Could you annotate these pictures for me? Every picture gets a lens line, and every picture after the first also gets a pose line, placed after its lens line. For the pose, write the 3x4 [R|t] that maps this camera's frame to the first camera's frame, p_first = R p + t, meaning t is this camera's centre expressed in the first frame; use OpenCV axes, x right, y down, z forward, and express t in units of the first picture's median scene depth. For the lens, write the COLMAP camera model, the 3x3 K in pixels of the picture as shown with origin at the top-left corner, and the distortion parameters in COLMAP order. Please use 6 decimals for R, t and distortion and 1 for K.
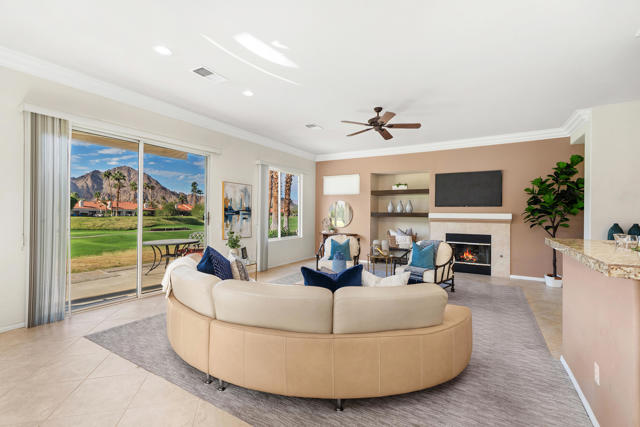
lens RADIAL K [[285.0, 0, 320.0], [0, 285.0, 213.5], [0, 0, 1]] dist [0.002260, 0.000278]
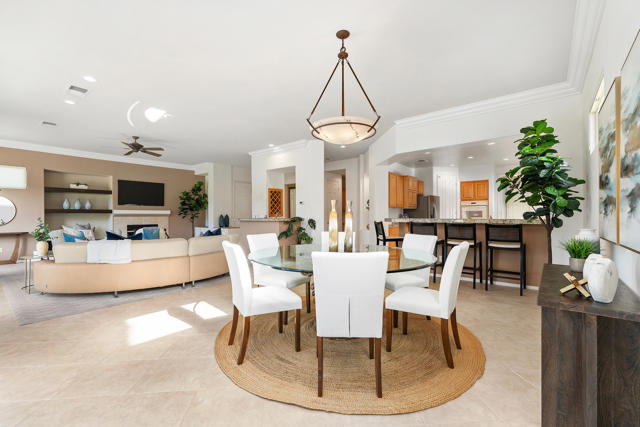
lens RADIAL K [[285.0, 0, 320.0], [0, 285.0, 213.5], [0, 0, 1]] dist [0.002260, 0.000278]
pose [[0.130393, -0.007922, 0.991431, -0.854197], [-0.001973, 0.999964, 0.008250, 0.002388], [-0.991460, -0.003032, 0.130373, -0.084220]]
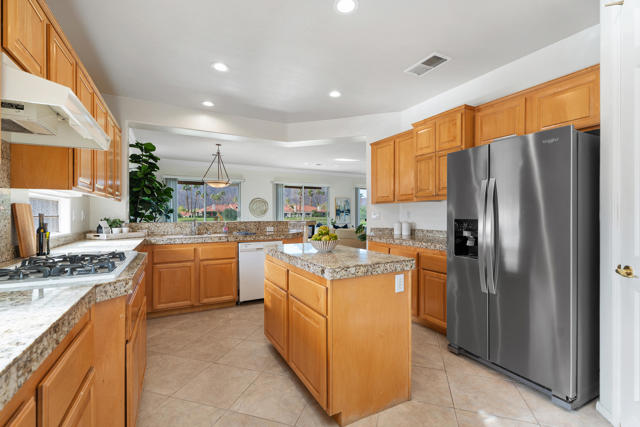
lens RADIAL K [[285.0, 0, 320.0], [0, 285.0, 213.5], [0, 0, 1]] dist [0.002260, 0.000278]
pose [[0.852522, -0.010791, -0.522580, 0.664360], [0.010518, 0.999939, -0.003490, 0.015032], [0.522586, -0.002521, 0.852583, -0.889556]]
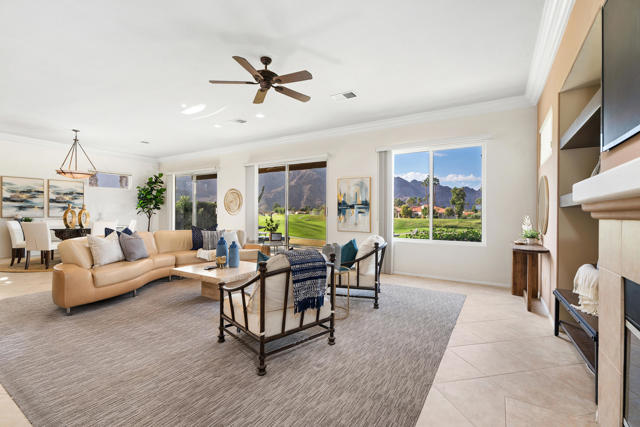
lens RADIAL K [[285.0, 0, 320.0], [0, 285.0, 213.5], [0, 0, 1]] dist [0.002260, 0.000278]
pose [[-0.023852, -0.013074, -0.999630, 0.724810], [-0.004879, 0.999904, -0.012962, 0.034589], [0.999704, 0.004568, -0.023913, 0.879466]]
